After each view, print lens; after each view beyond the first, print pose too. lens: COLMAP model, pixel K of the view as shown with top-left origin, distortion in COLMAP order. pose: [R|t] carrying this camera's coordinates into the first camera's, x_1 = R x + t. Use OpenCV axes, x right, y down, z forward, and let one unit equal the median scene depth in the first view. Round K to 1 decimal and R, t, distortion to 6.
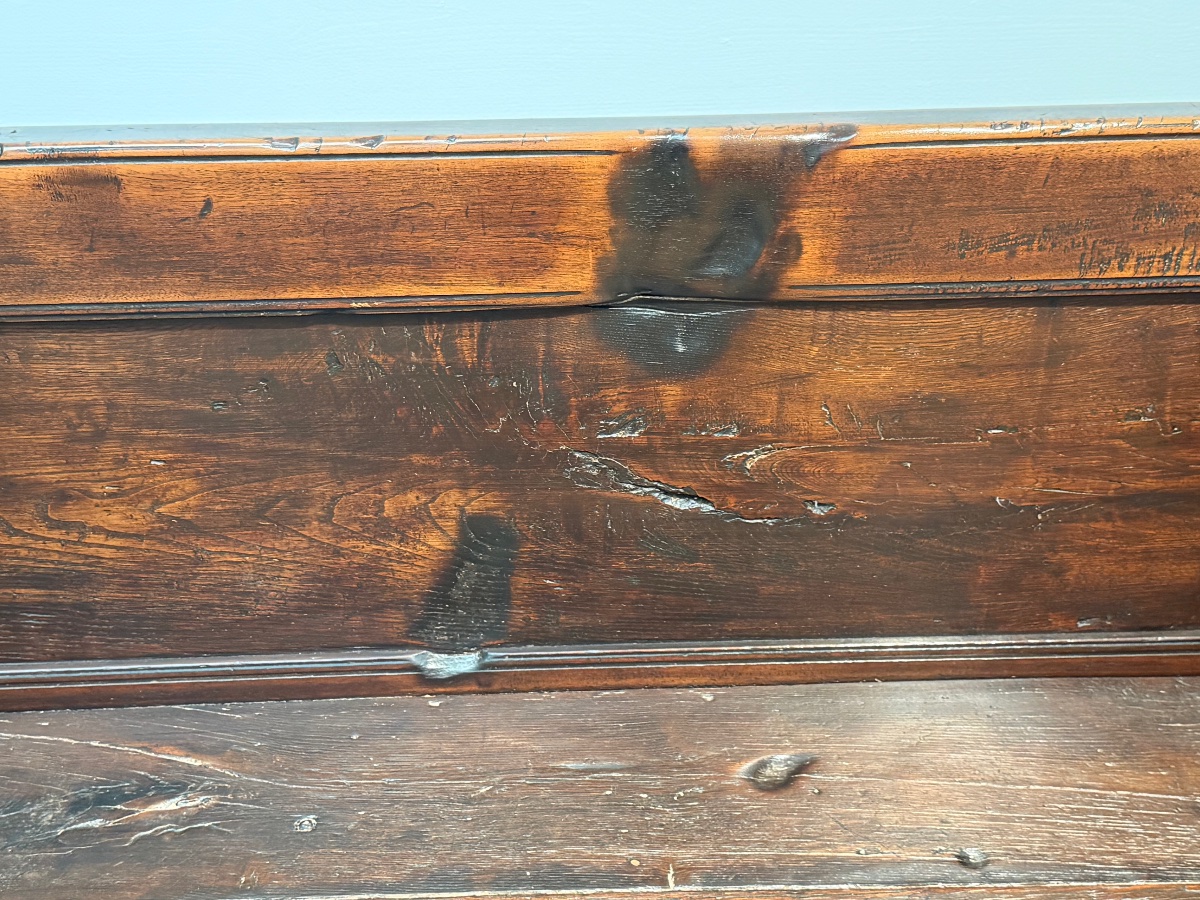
lens RADIAL K [[1674.0, 0, 596.7], [0, 1674.0, 451.8], [0, 0, 1]] dist [0.182412, -0.323504]
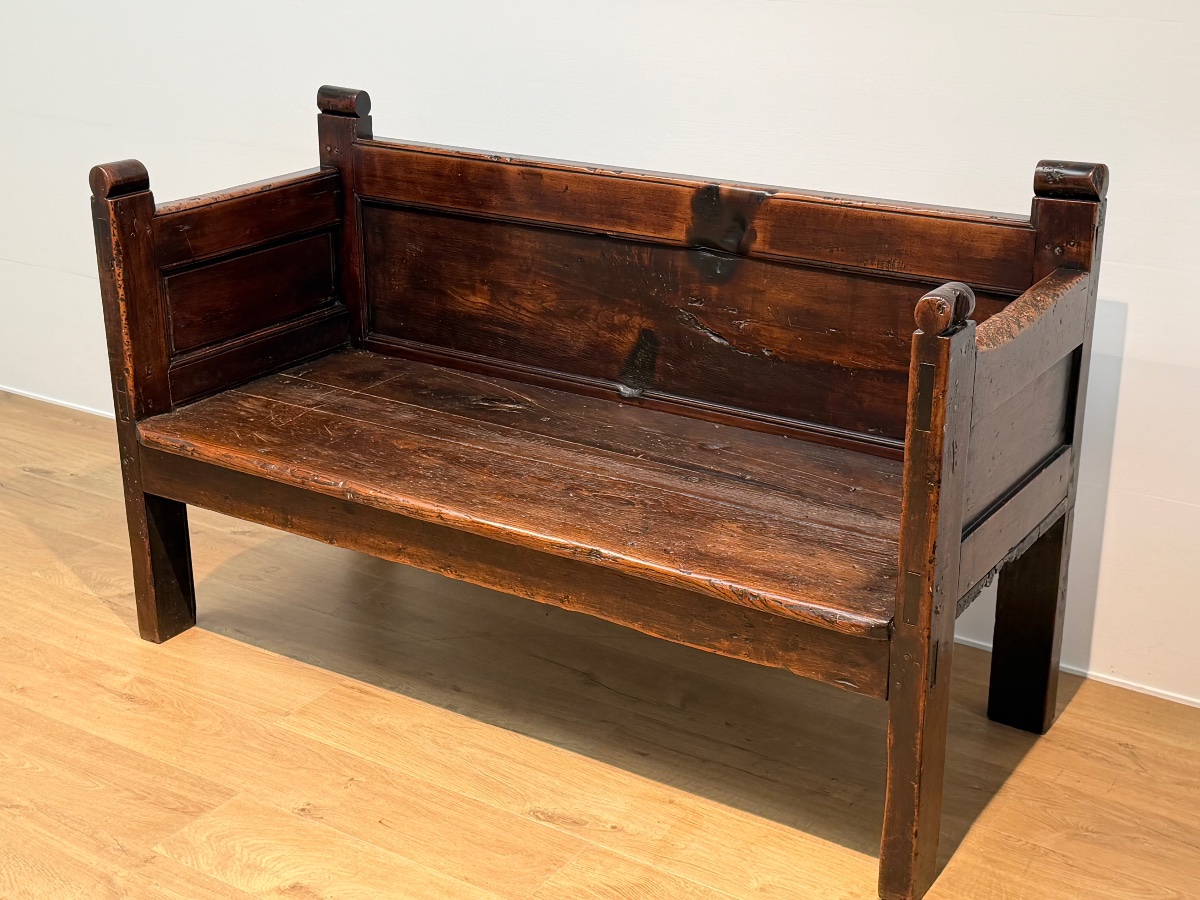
lens RADIAL K [[1674.0, 0, 596.7], [0, 1674.0, 451.8], [0, 0, 1]] dist [0.182412, -0.323504]
pose [[0.818008, 0.213090, -0.534280, 1.276668], [-0.267301, 0.963287, -0.025056, 0.303904], [0.509326, 0.163310, 0.844936, -1.148568]]
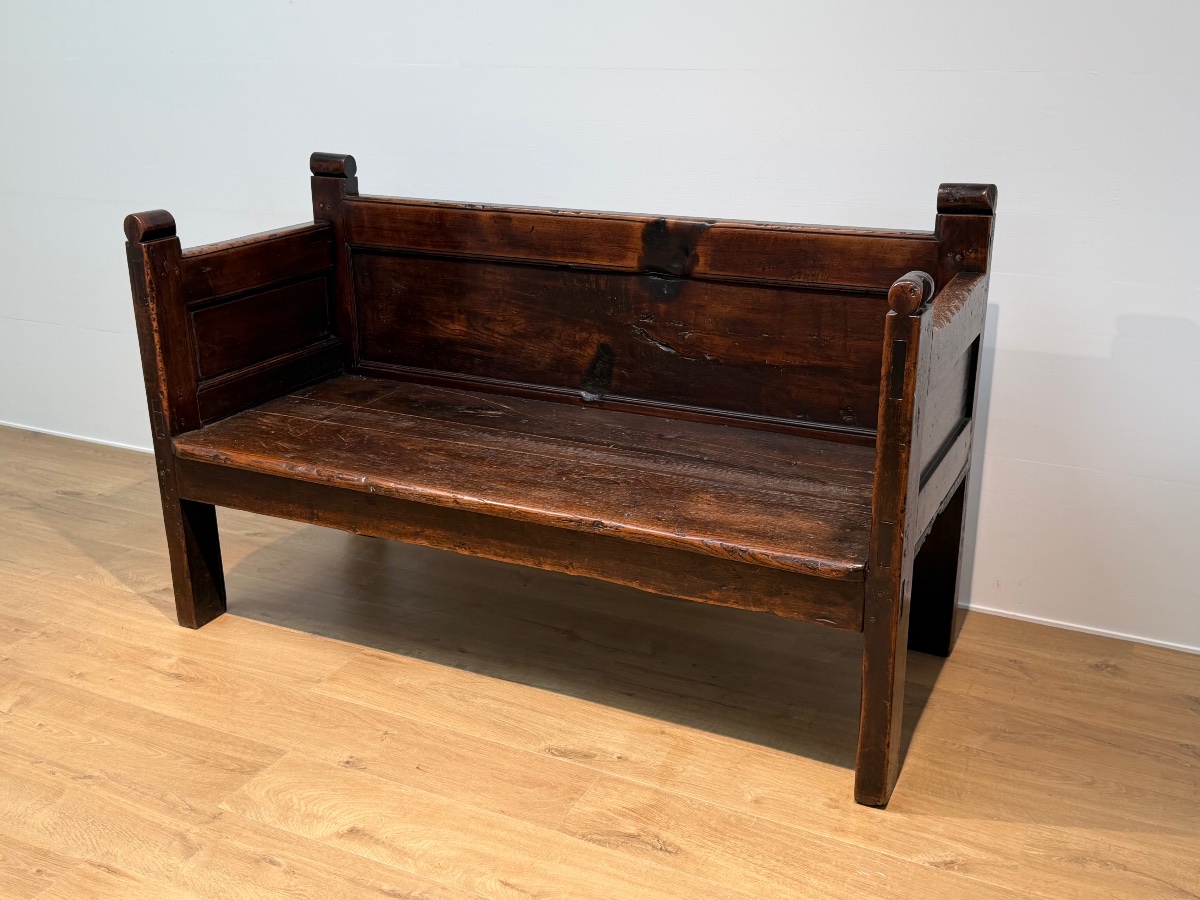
lens RADIAL K [[1227.8, 0, 598.4], [0, 1227.8, 460.6], [0, 0, 1]] dist [0.200657, -0.459160]
pose [[0.881100, 0.166103, -0.442802, 0.964829], [-0.217059, 0.973885, -0.066588, 0.403387], [0.420177, 0.154785, 0.894144, -0.981679]]
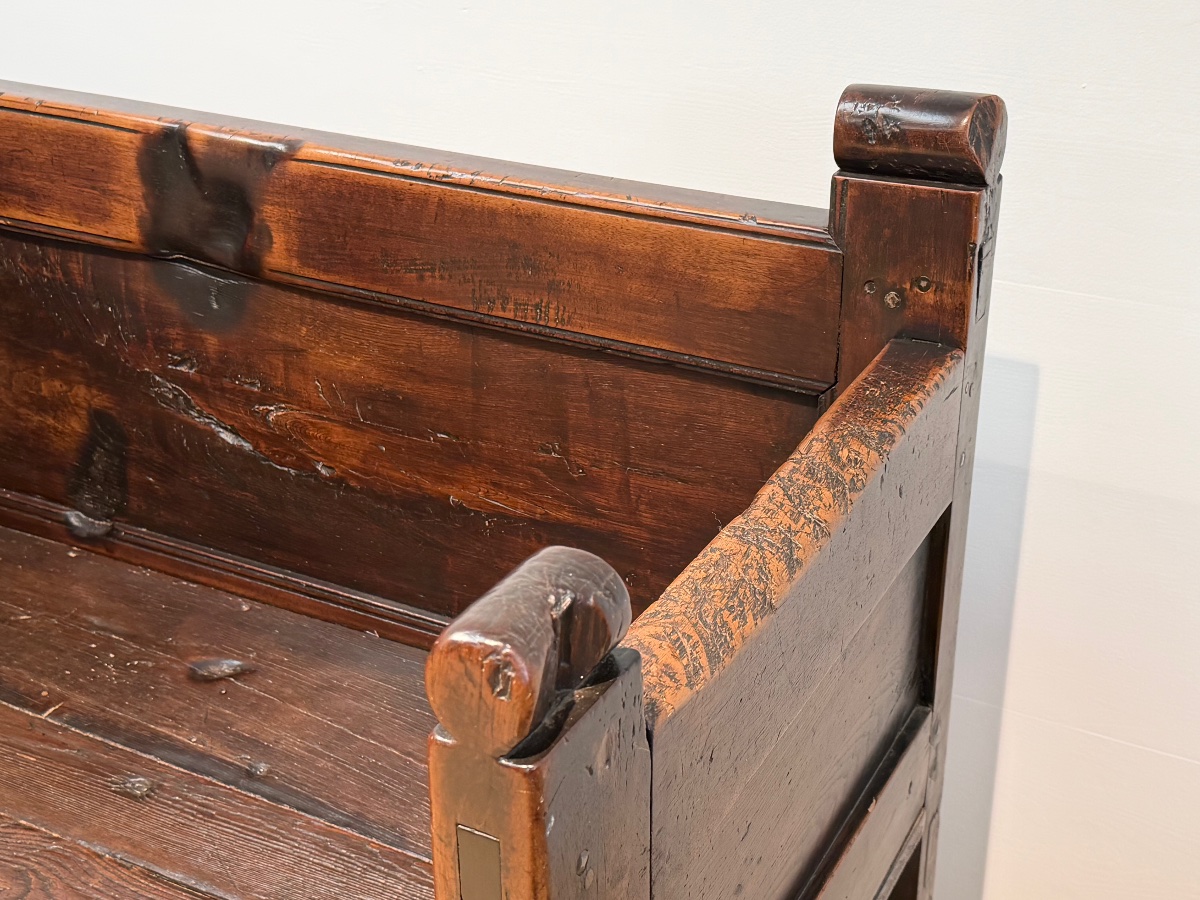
lens RADIAL K [[1674.0, 0, 596.7], [0, 1674.0, 451.8], [0, 0, 1]] dist [0.182412, -0.323504]
pose [[0.864720, 0.227957, -0.447542, 0.839992], [-0.231238, 0.971705, 0.048154, -0.080431], [0.445856, 0.061849, 0.892965, 0.043873]]
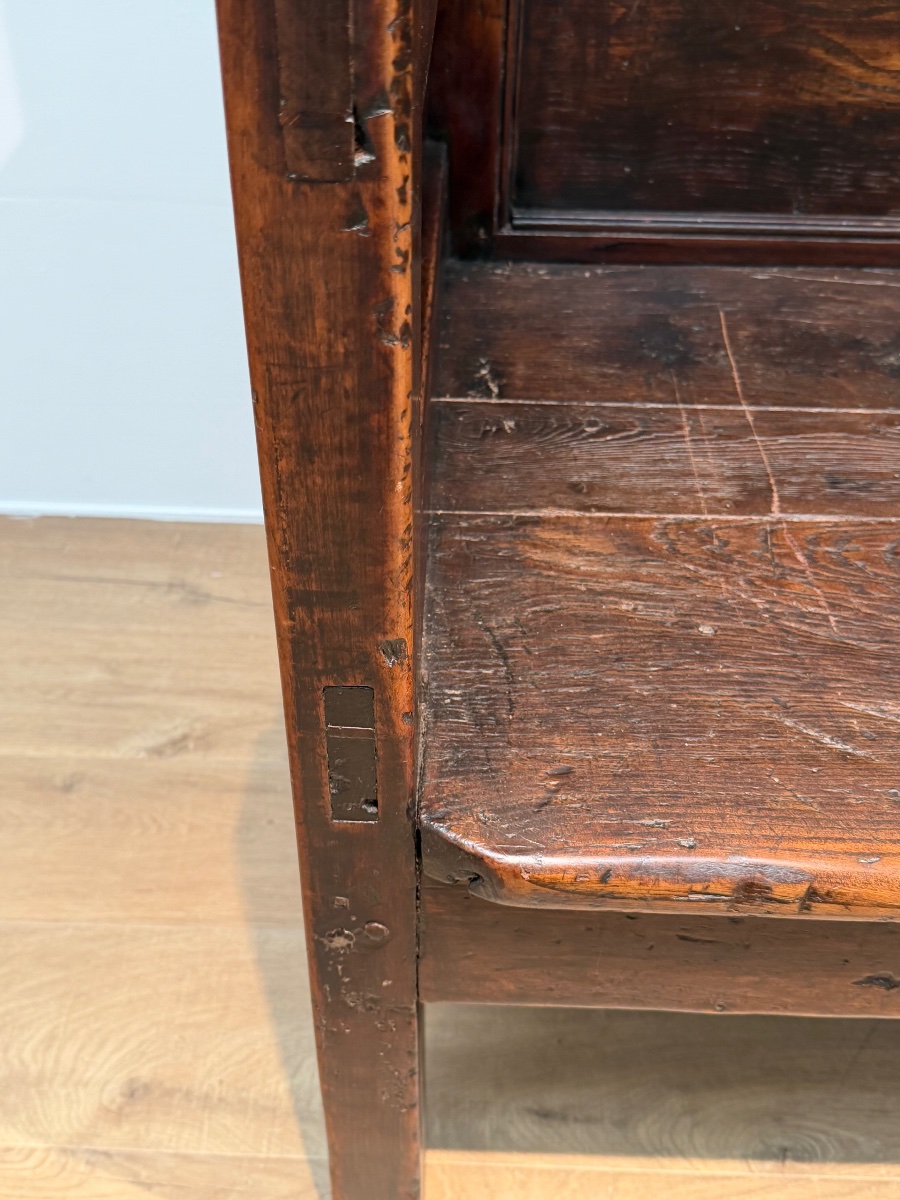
lens RADIAL K [[1263.3, 0, 438.7], [0, 1263.3, 610.3], [0, 0, 1]] dist [0.180498, -0.446483]
pose [[0.997651, 0.059870, -0.033283, -0.627393], [-0.051189, 0.974483, 0.218546, 0.210905], [0.045518, -0.216329, 0.975259, 0.205521]]
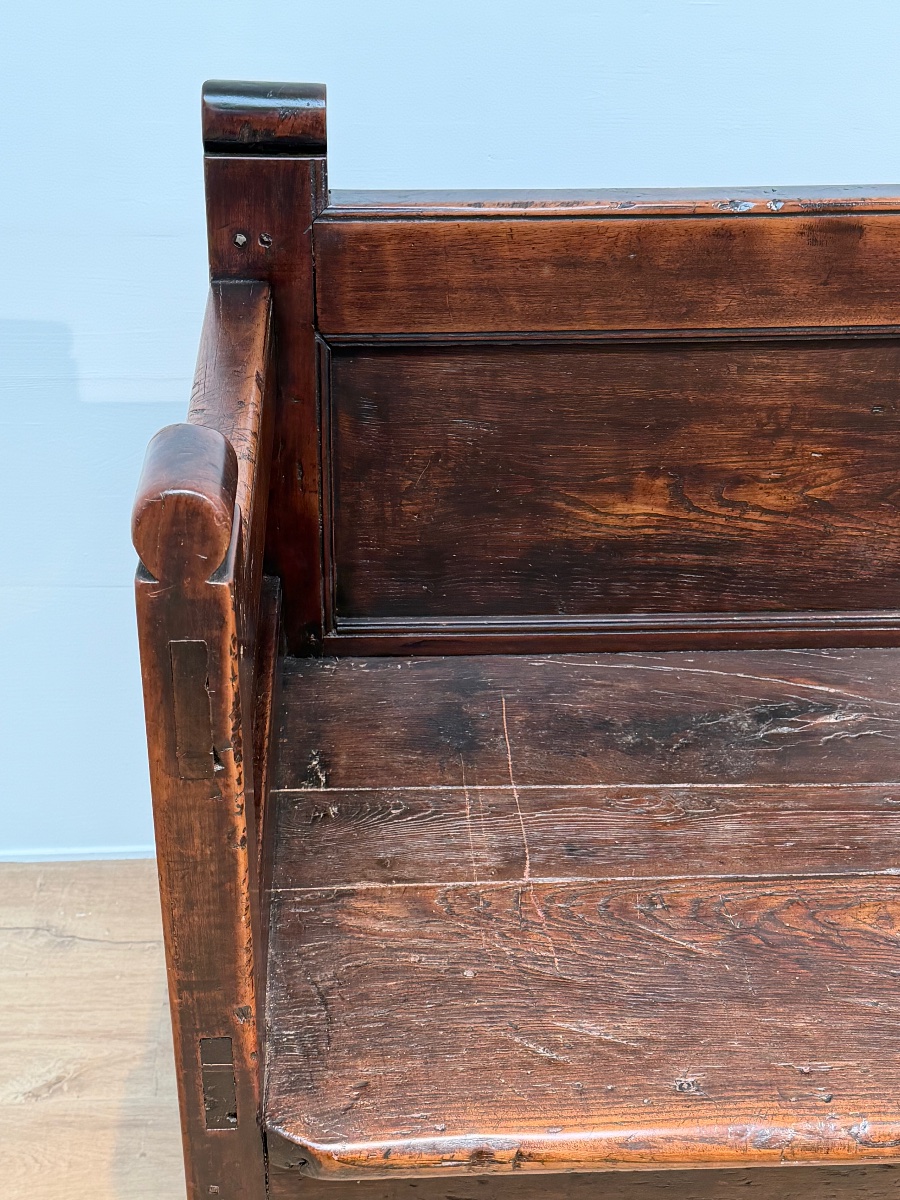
lens RADIAL K [[1674.0, 0, 442.0], [0, 1674.0, 610.5], [0, 0, 1]] dist [0.182412, -0.323504]
pose [[0.999374, 0.012560, 0.033072, -0.583446], [-0.014596, 0.997967, 0.062038, 0.048795], [-0.032226, -0.062482, 0.997526, -0.267209]]
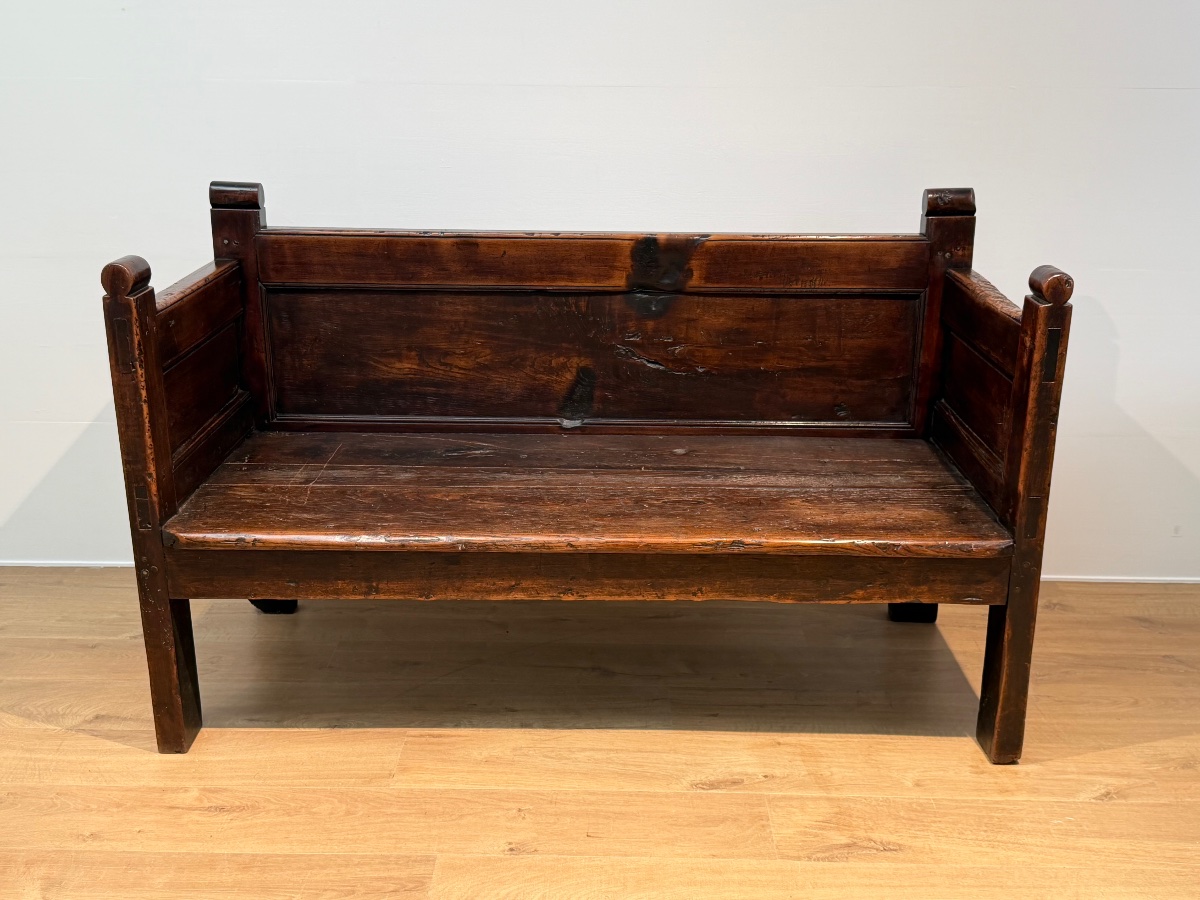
lens RADIAL K [[1244.7, 0, 601.7], [0, 1244.7, 454.4], [0, 0, 1]] dist [0.197075, -0.453624]
pose [[0.998689, 0.034502, -0.037824, 0.049881], [-0.039605, 0.988824, -0.143732, 0.513730], [0.032442, 0.145041, 0.988894, -1.160419]]
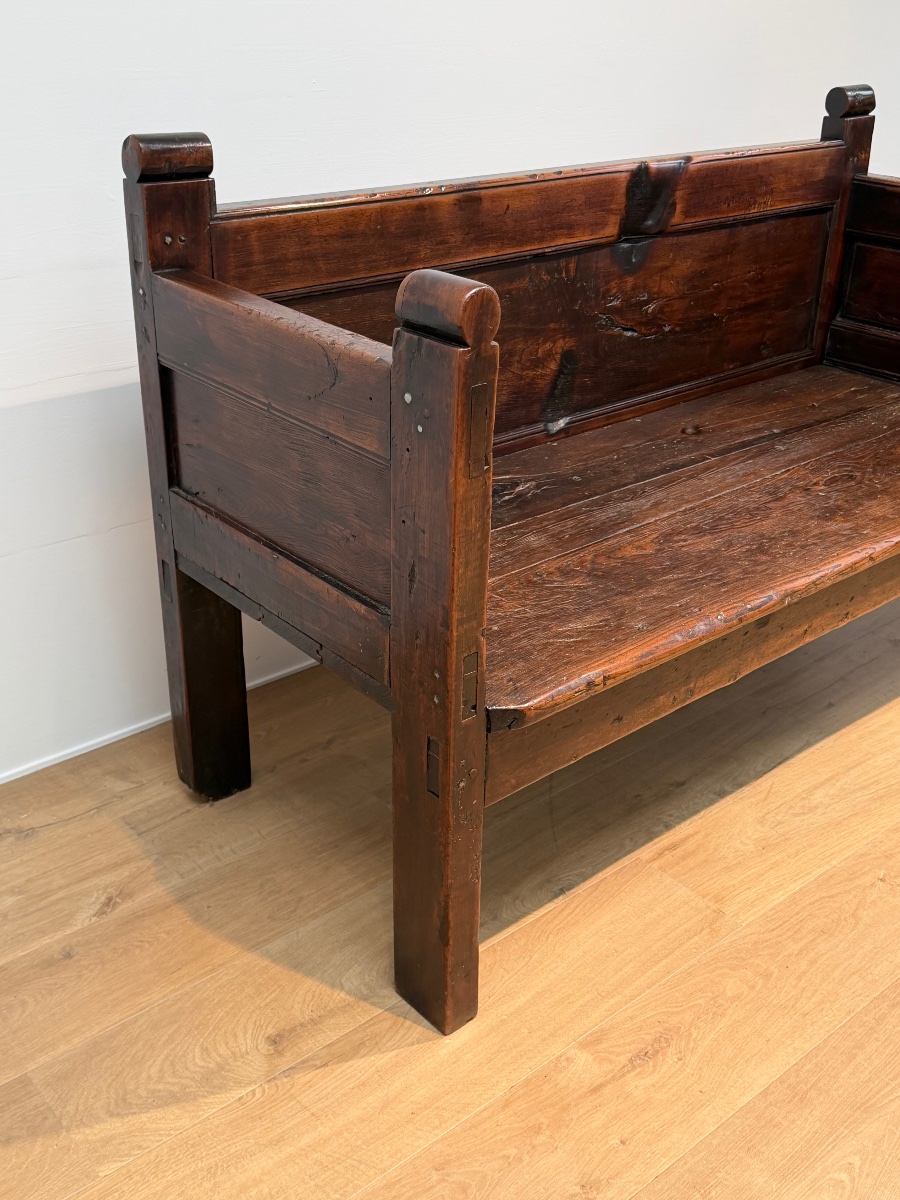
lens RADIAL K [[1244.7, 0, 450.0], [0, 1244.7, 600.0], [0, 0, 1]] dist [0.197075, -0.453624]
pose [[0.777522, -0.254845, 0.574903, -1.294426], [0.253259, 0.963686, 0.084668, 0.184411], [-0.575604, 0.079769, 0.813829, -0.275594]]
